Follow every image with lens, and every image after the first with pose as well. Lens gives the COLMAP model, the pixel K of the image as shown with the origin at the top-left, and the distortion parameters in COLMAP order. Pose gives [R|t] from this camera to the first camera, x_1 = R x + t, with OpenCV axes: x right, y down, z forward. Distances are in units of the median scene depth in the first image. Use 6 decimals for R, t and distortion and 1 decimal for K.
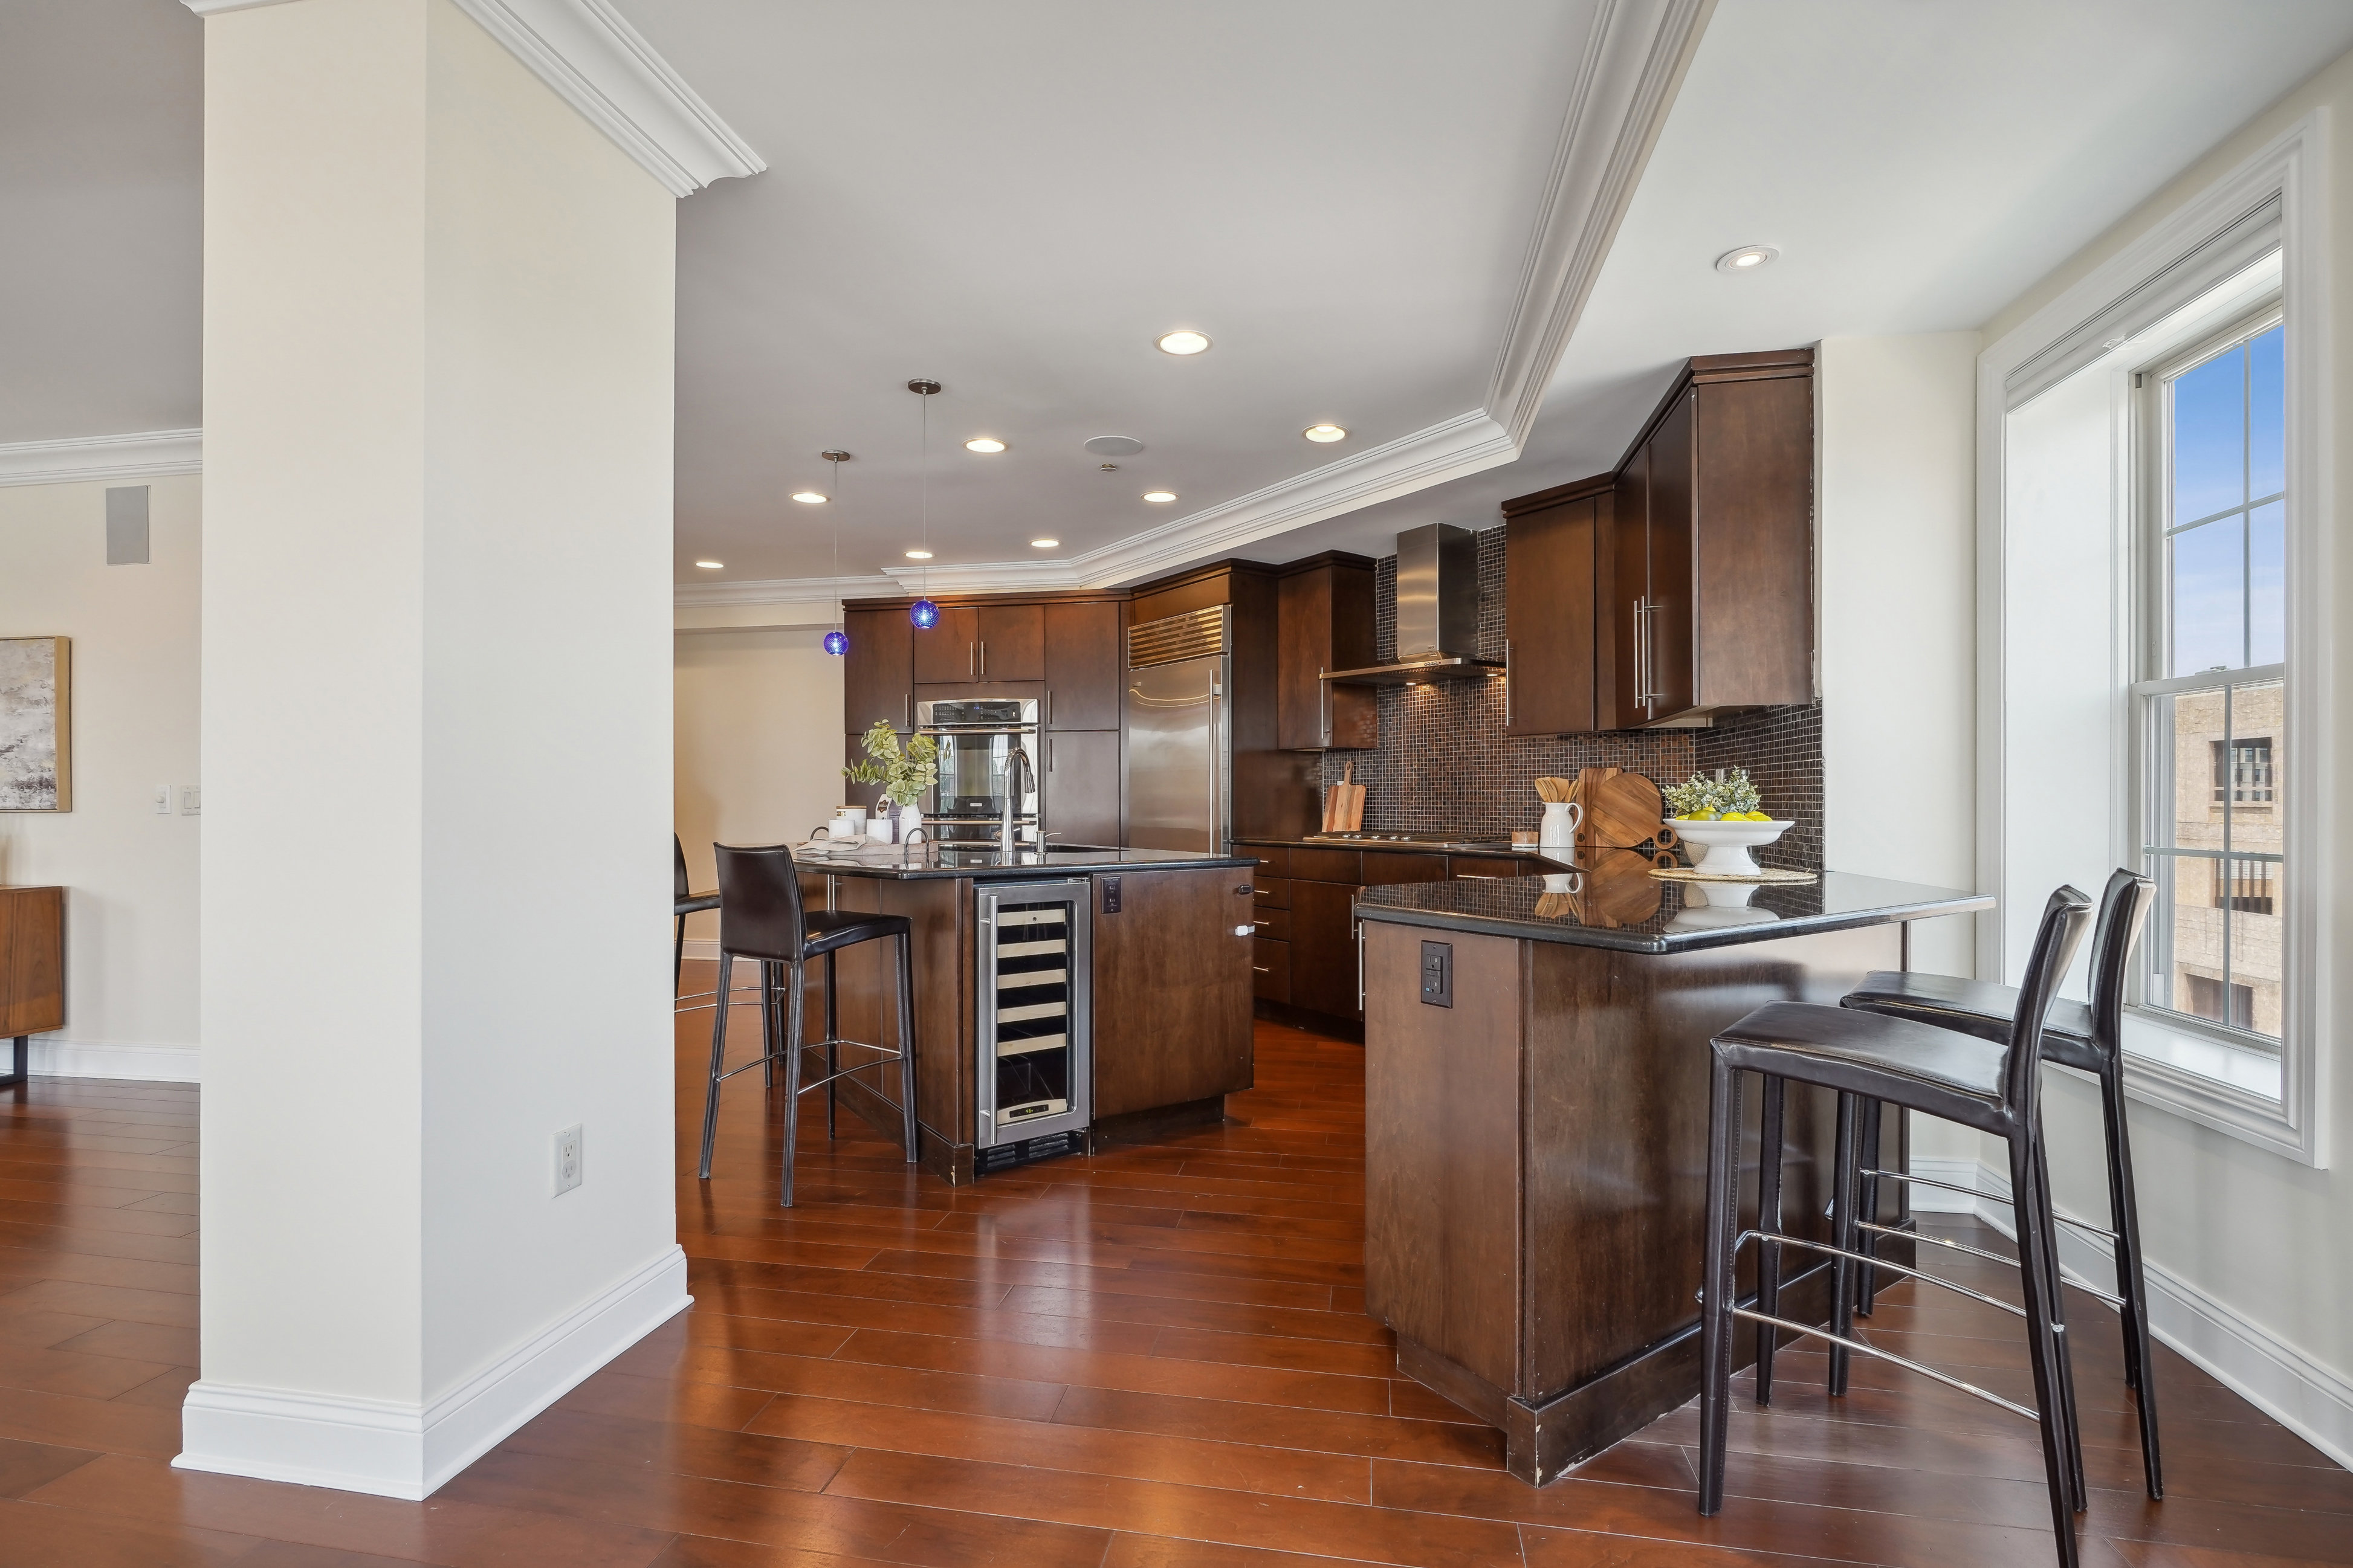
lens RADIAL K [[1092.9, 0, 1176.5], [0, 1092.9, 804.0], [0, 0, 1]] dist [-0.016263, 0.008055]
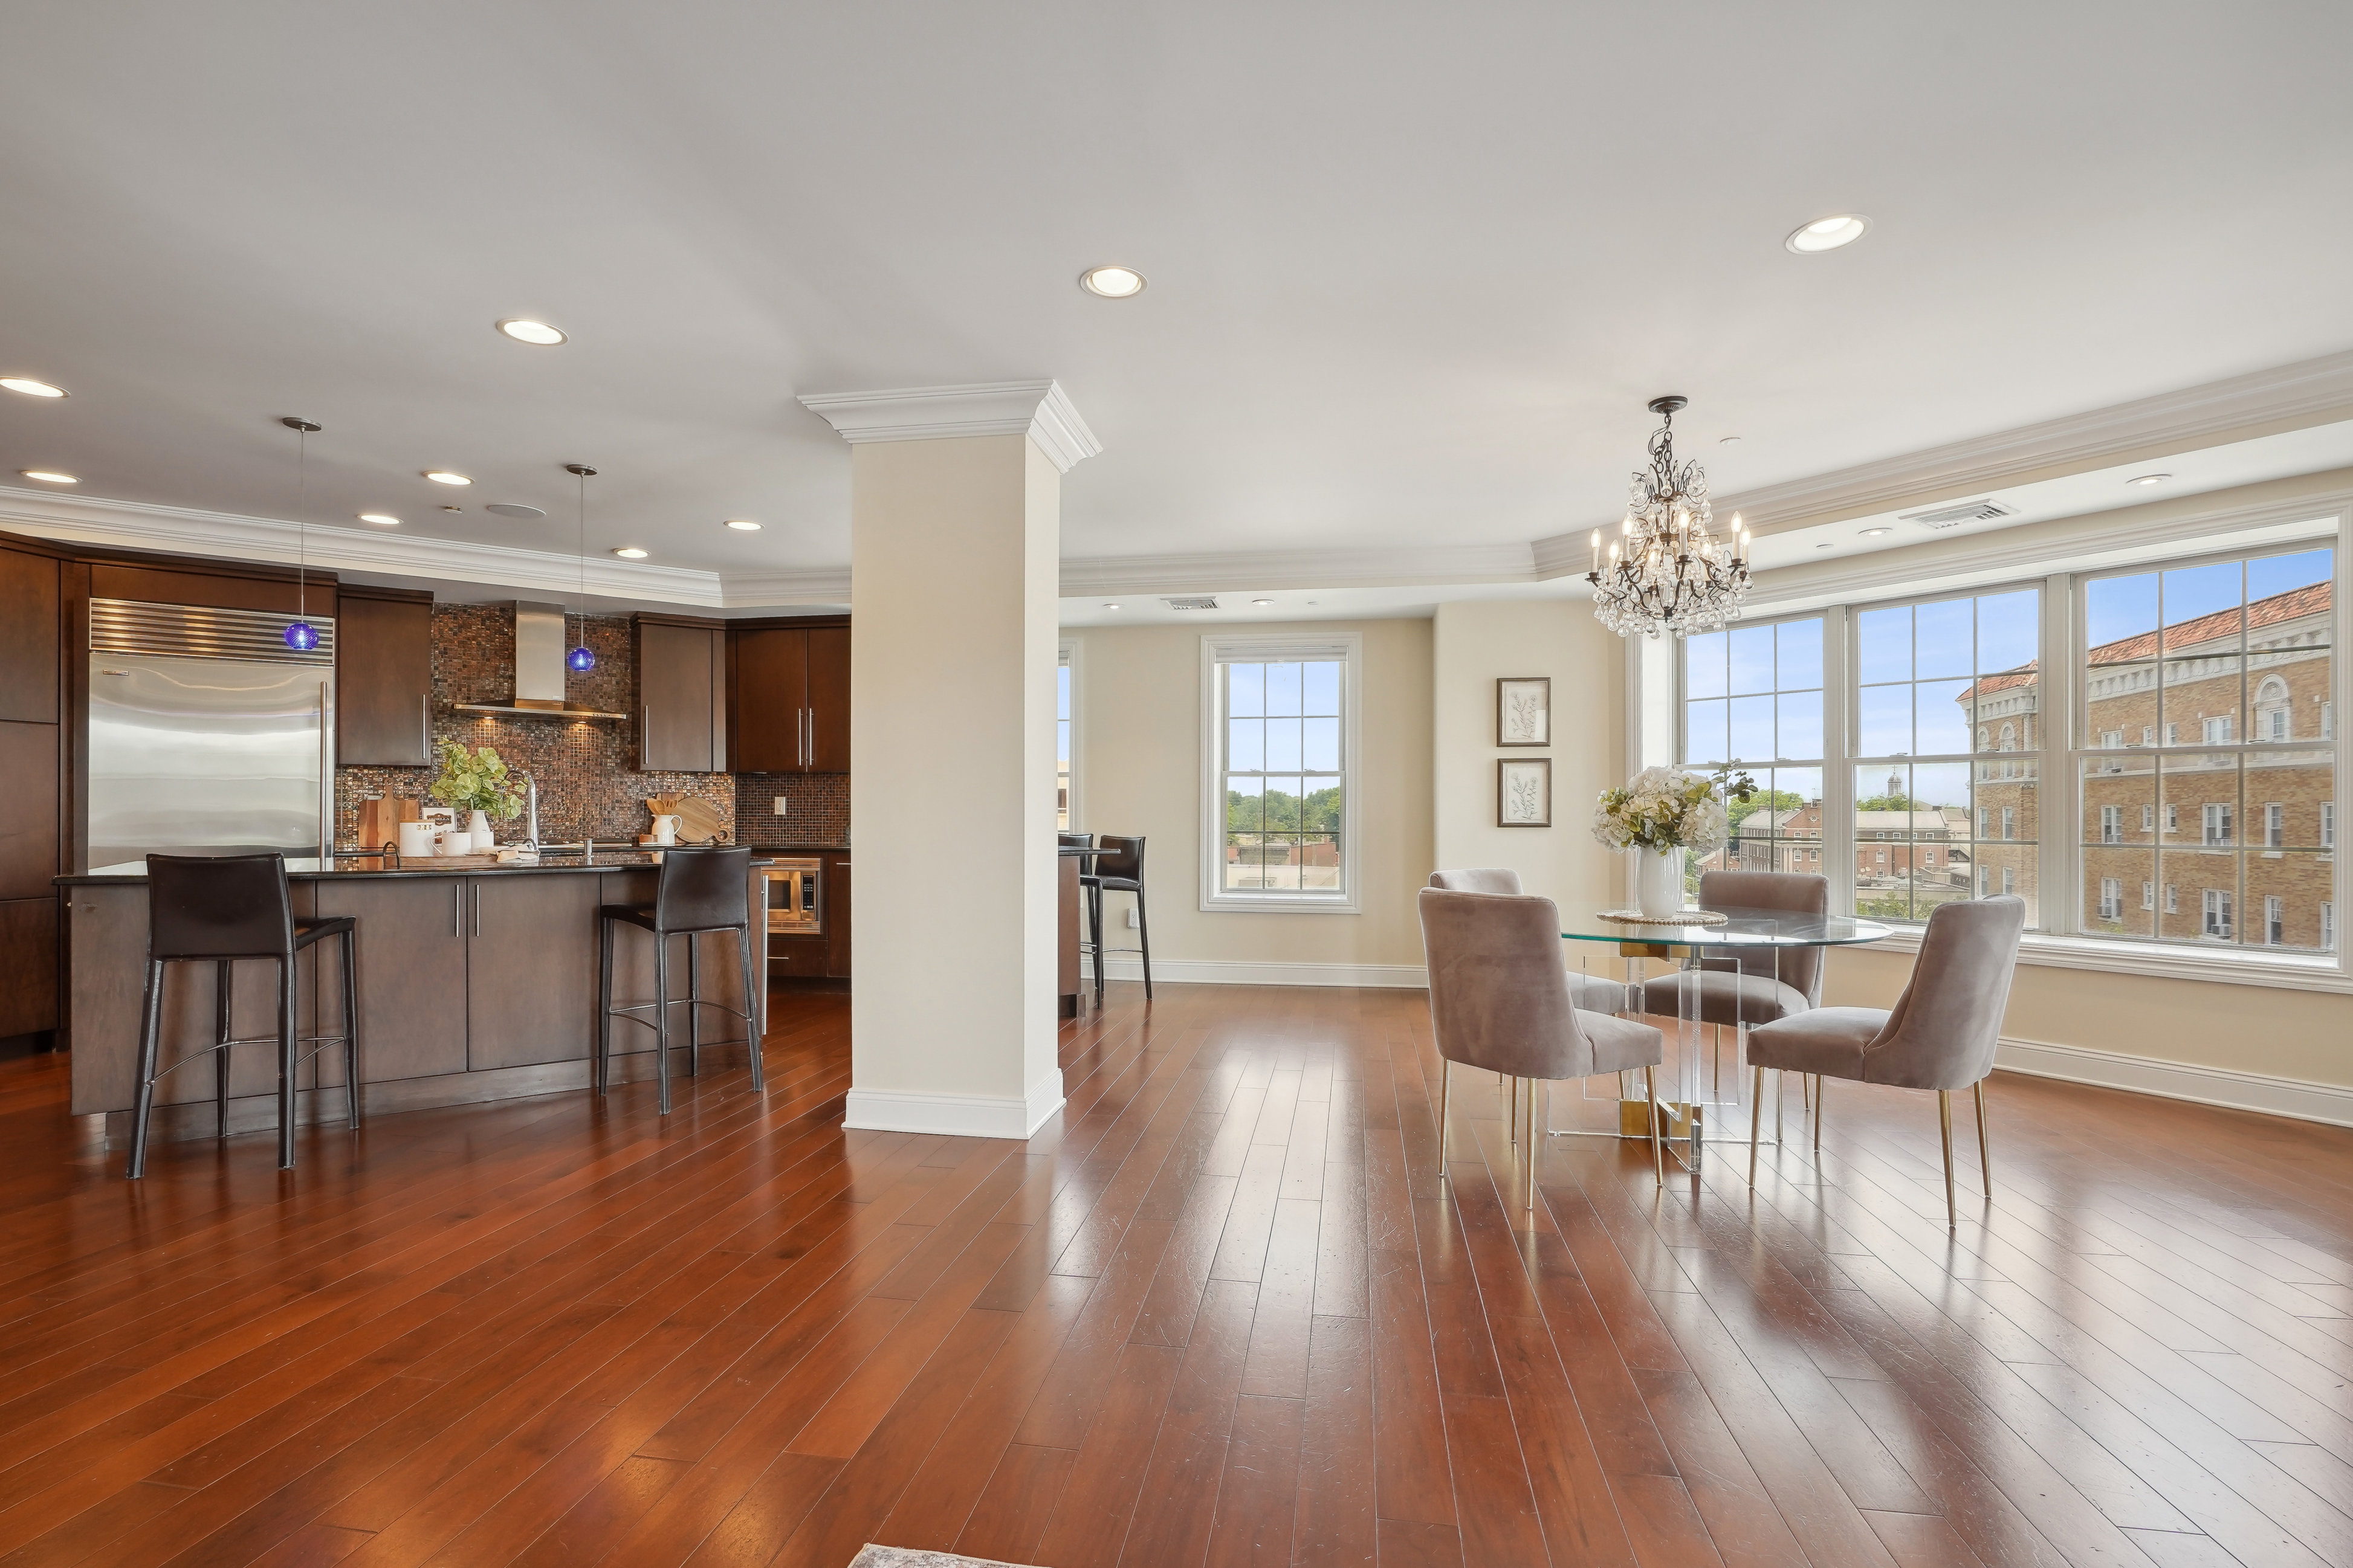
lens RADIAL K [[1092.9, 0, 1176.0], [0, 1092.9, 812.7], [0, 0, 1]] dist [-0.016263, 0.008055]
pose [[-0.020961, 0.001356, 0.999779, -1.281891], [0.004342, 0.999990, -0.001266, 0.000210], [-0.999771, 0.004315, -0.020967, 0.327288]]
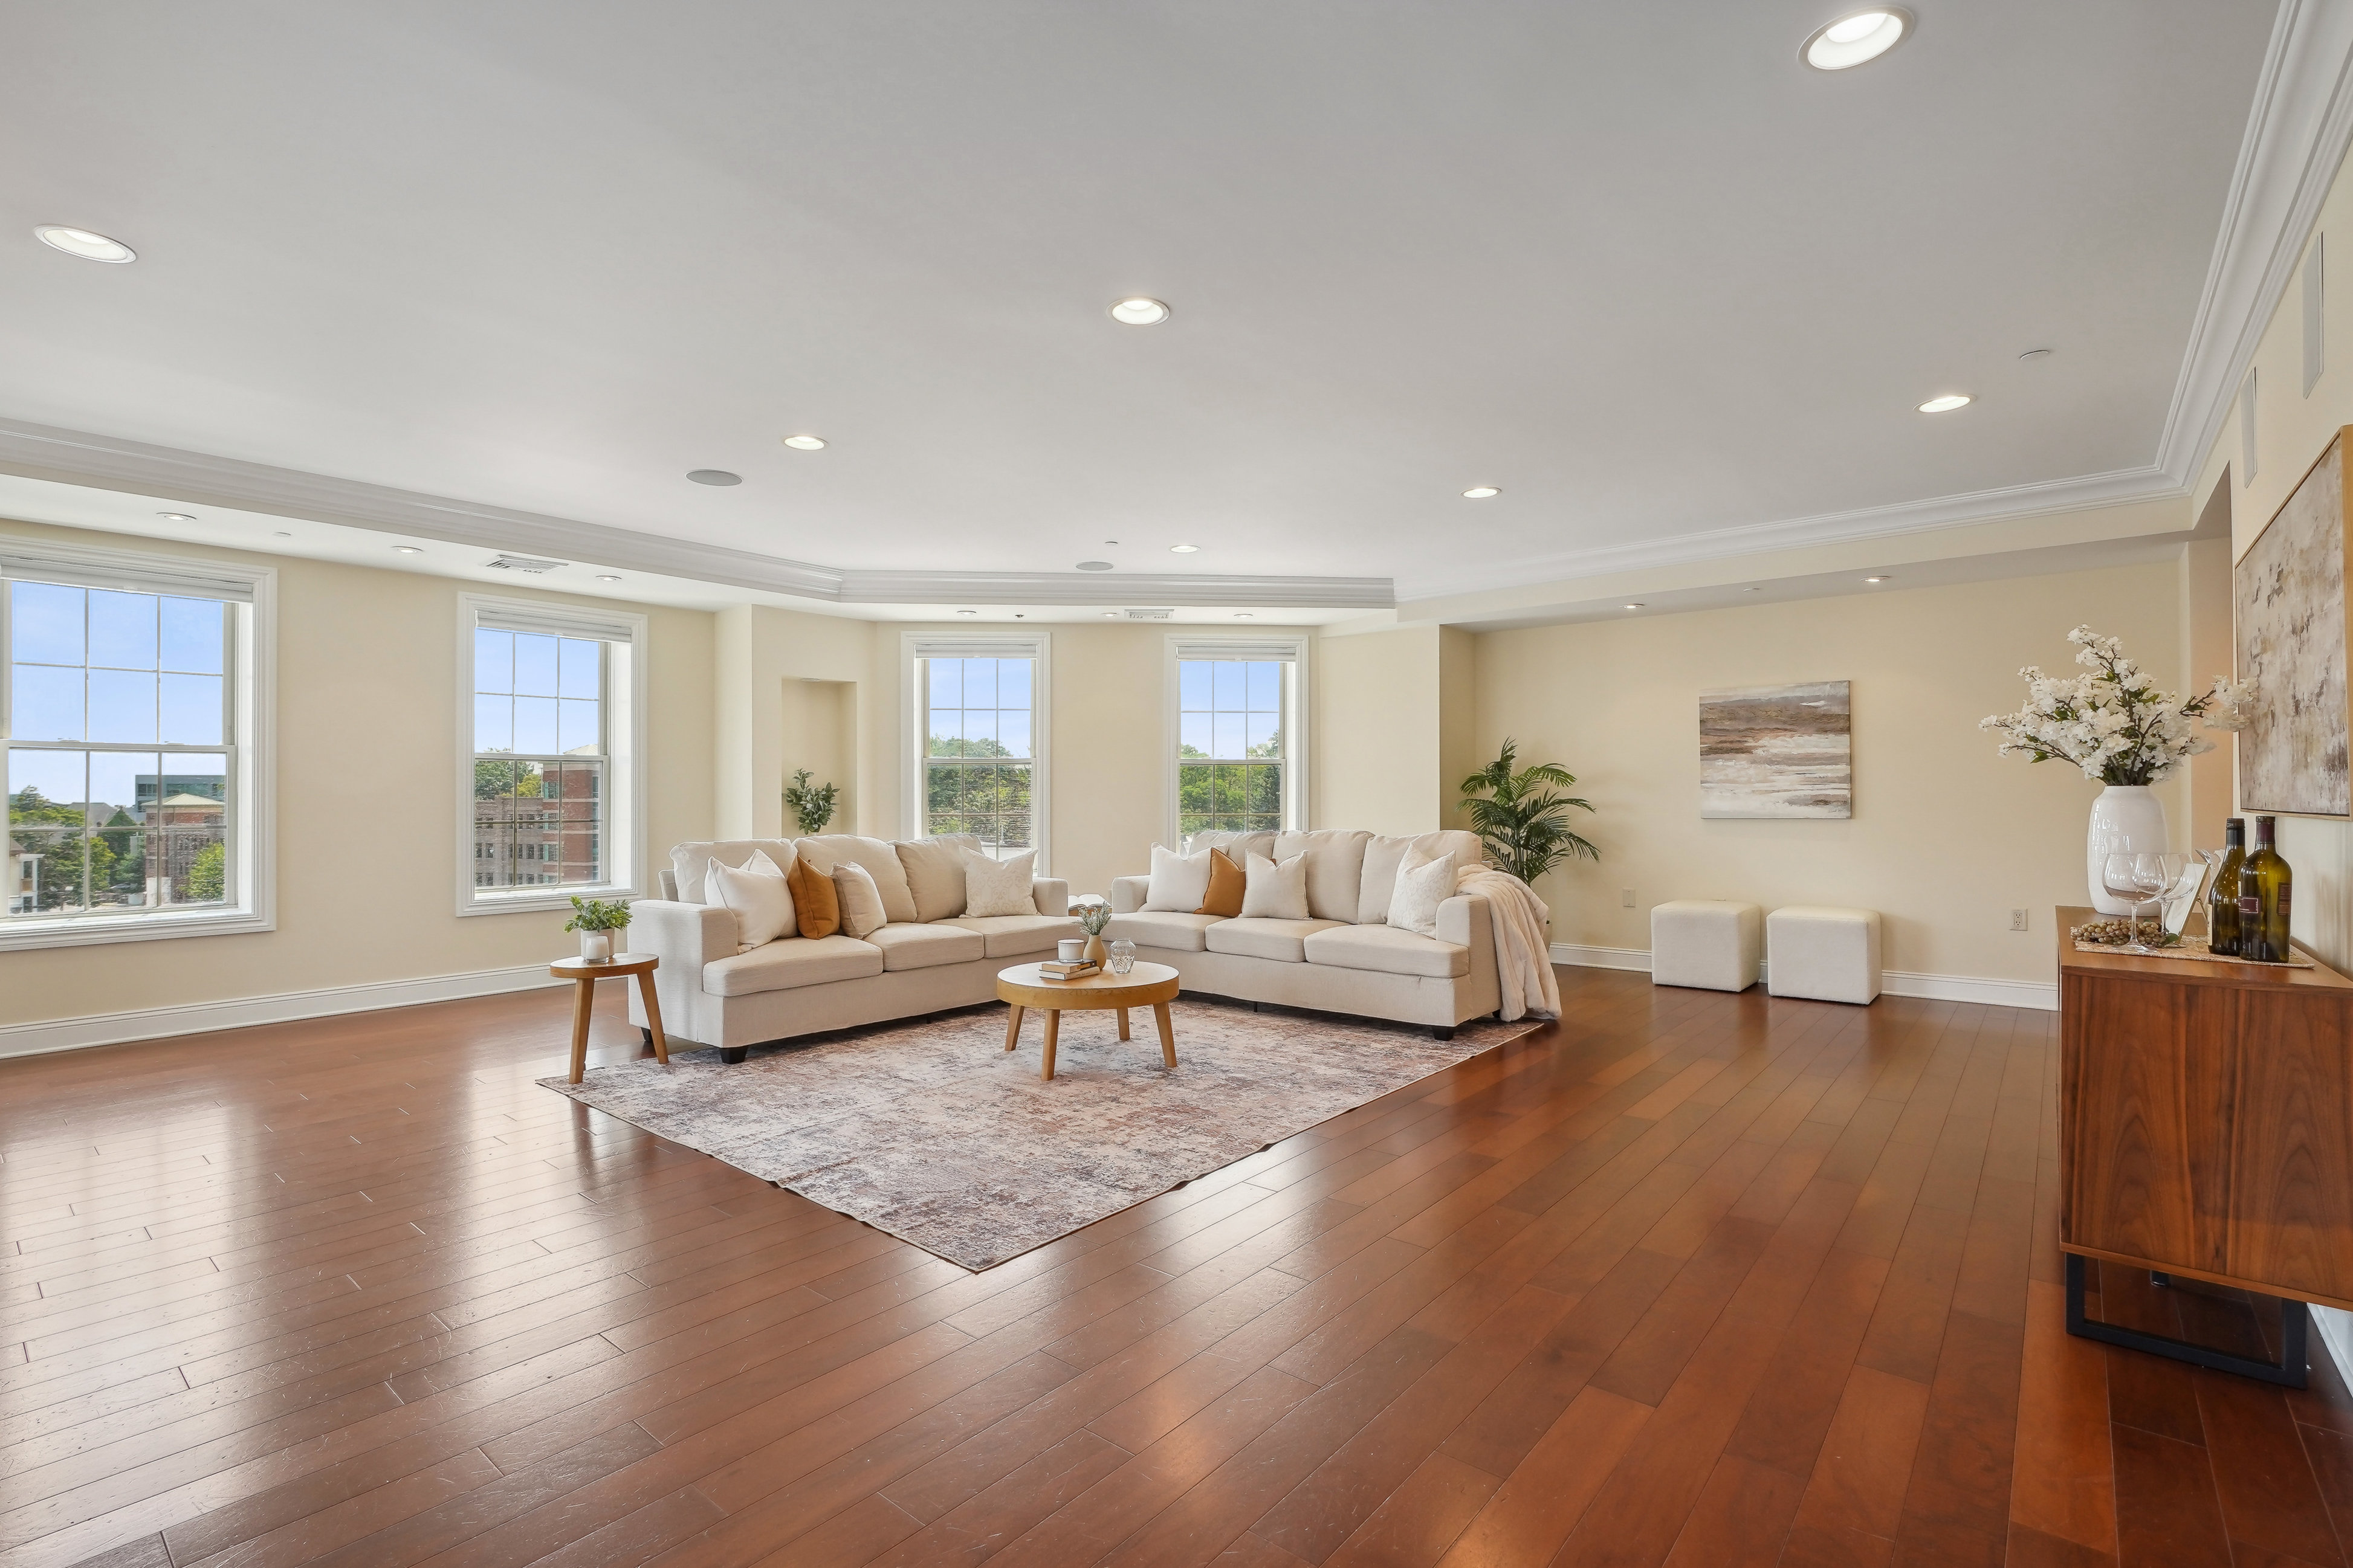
lens RADIAL K [[1092.9, 0, 1157.5], [0, 1092.9, 781.7], [0, 0, 1]] dist [-0.016263, 0.008055]
pose [[-0.507581, -0.010144, -0.861544, -0.410647], [-0.000275, 0.999933, -0.011611, -0.003942], [0.861604, -0.005657, -0.507550, 0.830682]]
